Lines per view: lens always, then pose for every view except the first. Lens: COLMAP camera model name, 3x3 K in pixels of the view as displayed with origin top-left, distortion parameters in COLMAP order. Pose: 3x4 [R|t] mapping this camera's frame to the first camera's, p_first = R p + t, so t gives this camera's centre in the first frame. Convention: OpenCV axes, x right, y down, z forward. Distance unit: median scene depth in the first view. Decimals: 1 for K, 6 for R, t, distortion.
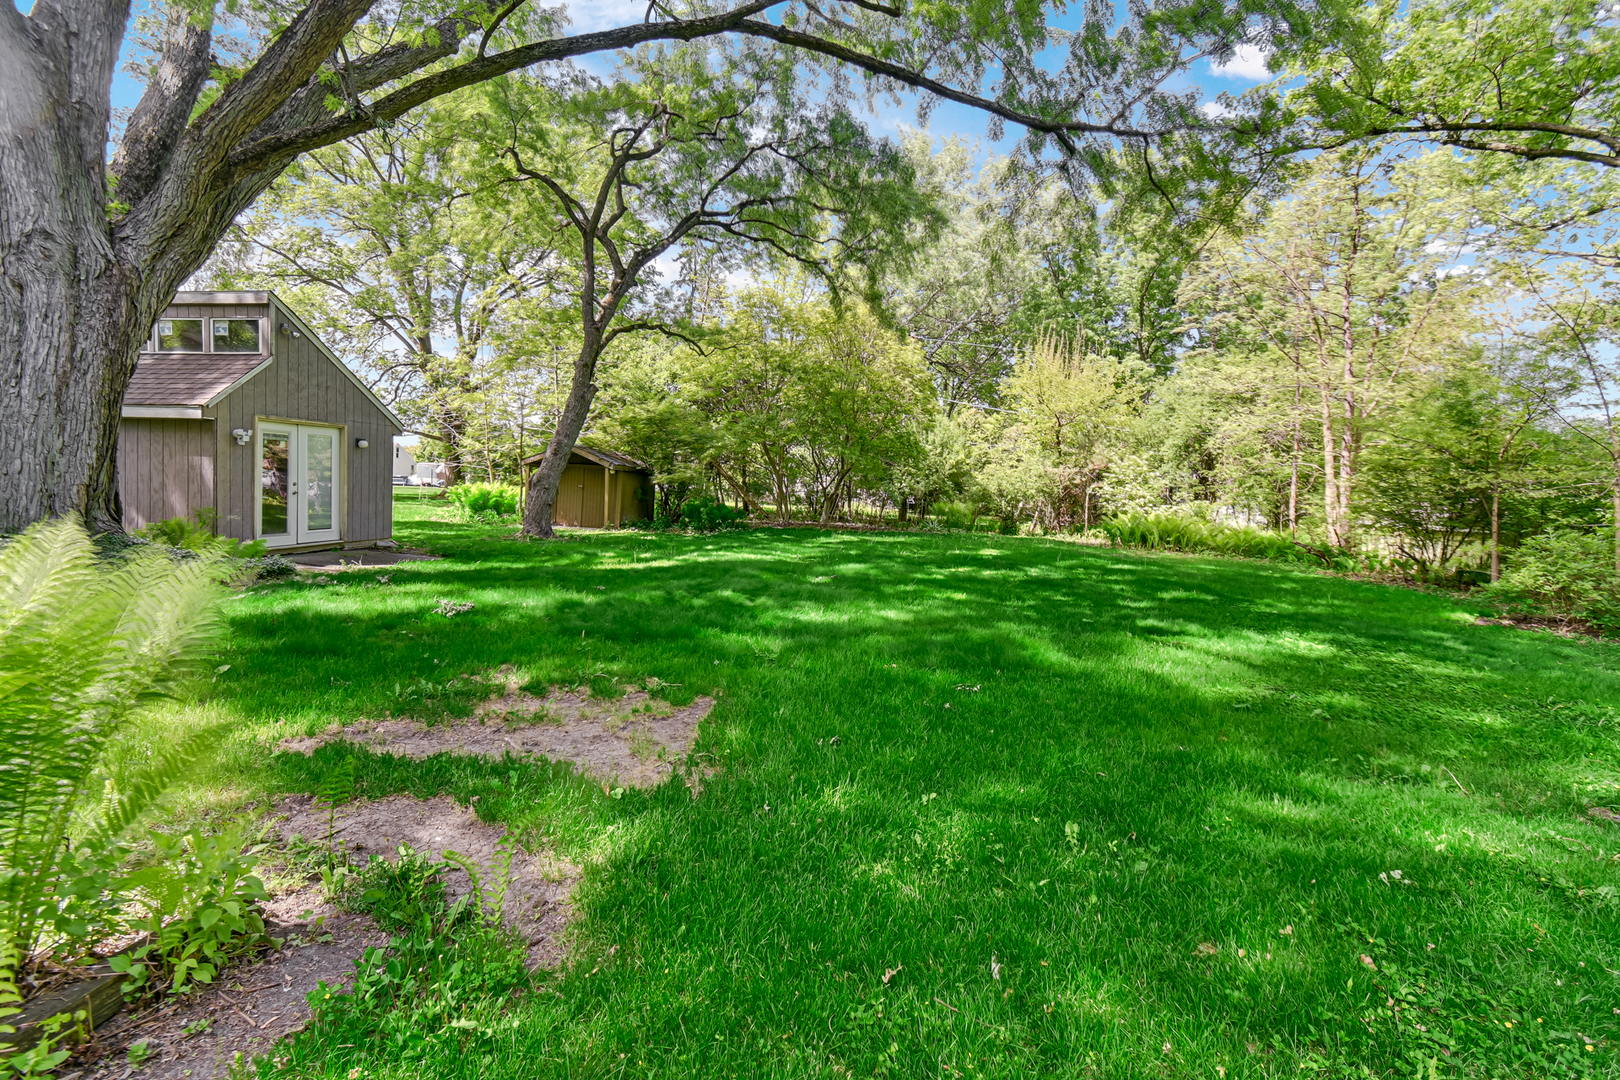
lens RADIAL K [[718.1, 0, 807.0], [0, 718.1, 523.5], [0, 0, 1]] dist [0.003357, -0.000658]
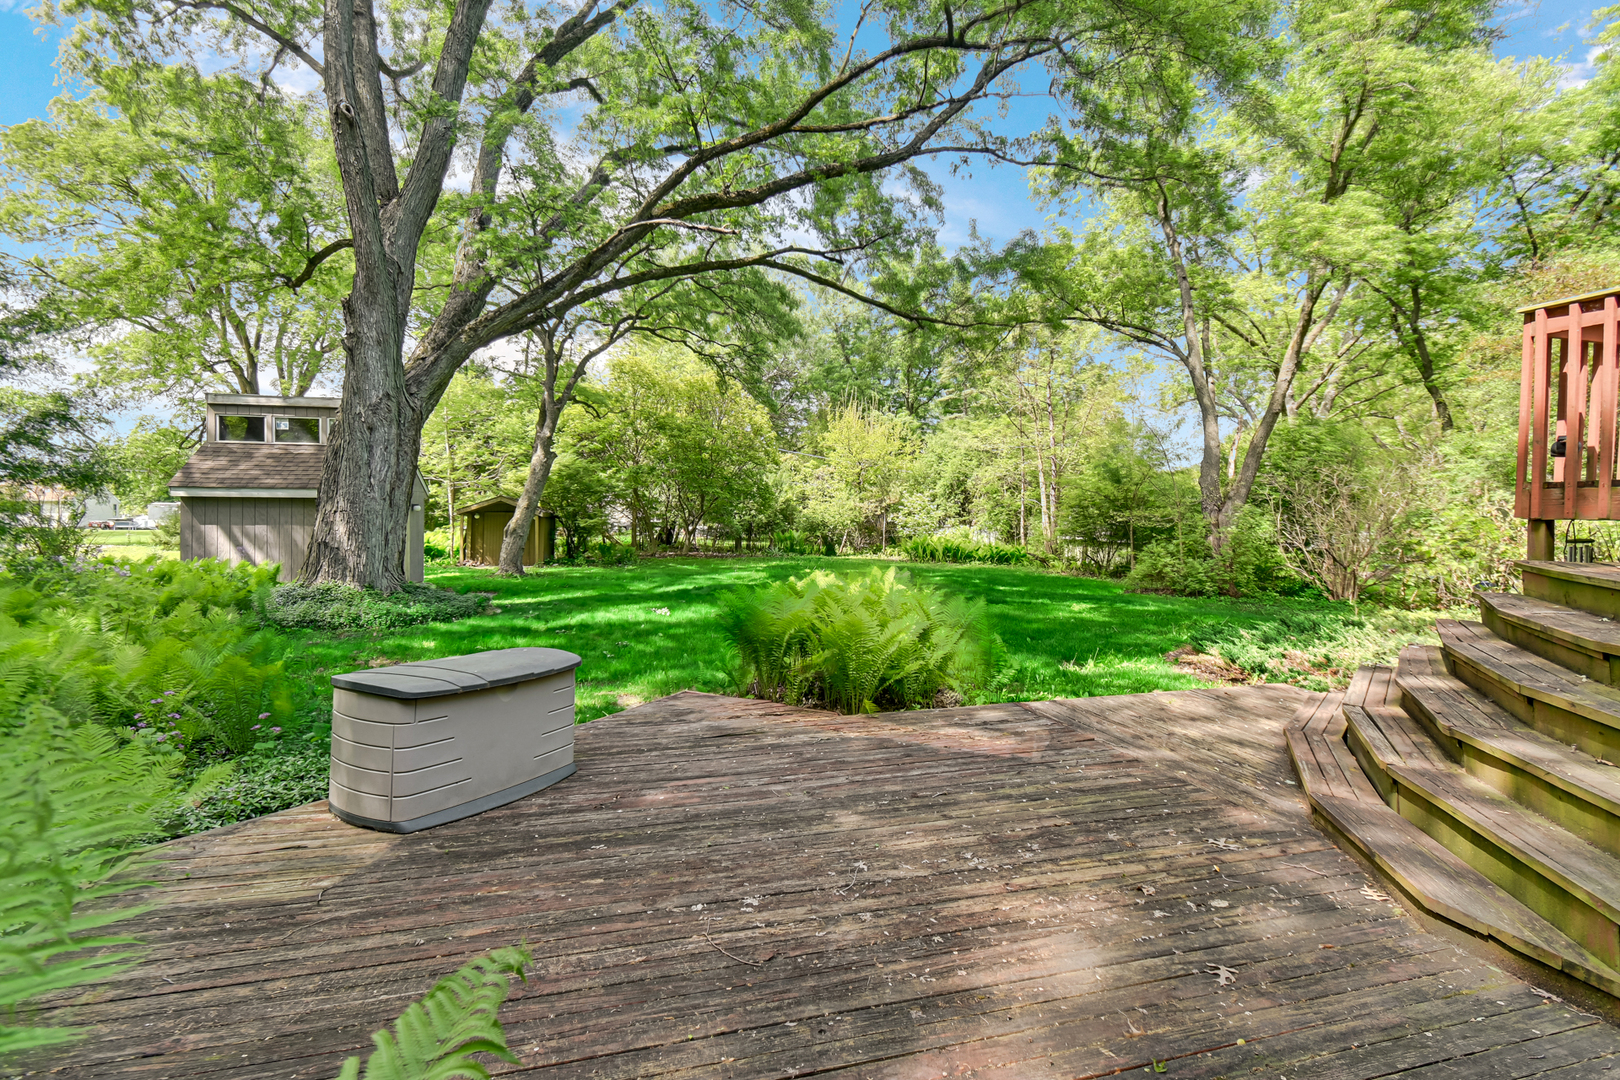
lens RADIAL K [[682.2, 0, 808.3], [0, 682.2, 546.1], [0, 0, 1]] dist [0.000629, -0.000120]
pose [[0.950623, -0.039821, 0.307784, -0.155963], [0.040580, 0.999169, 0.003938, -0.009417], [-0.307685, 0.008746, 0.951448, -0.172821]]
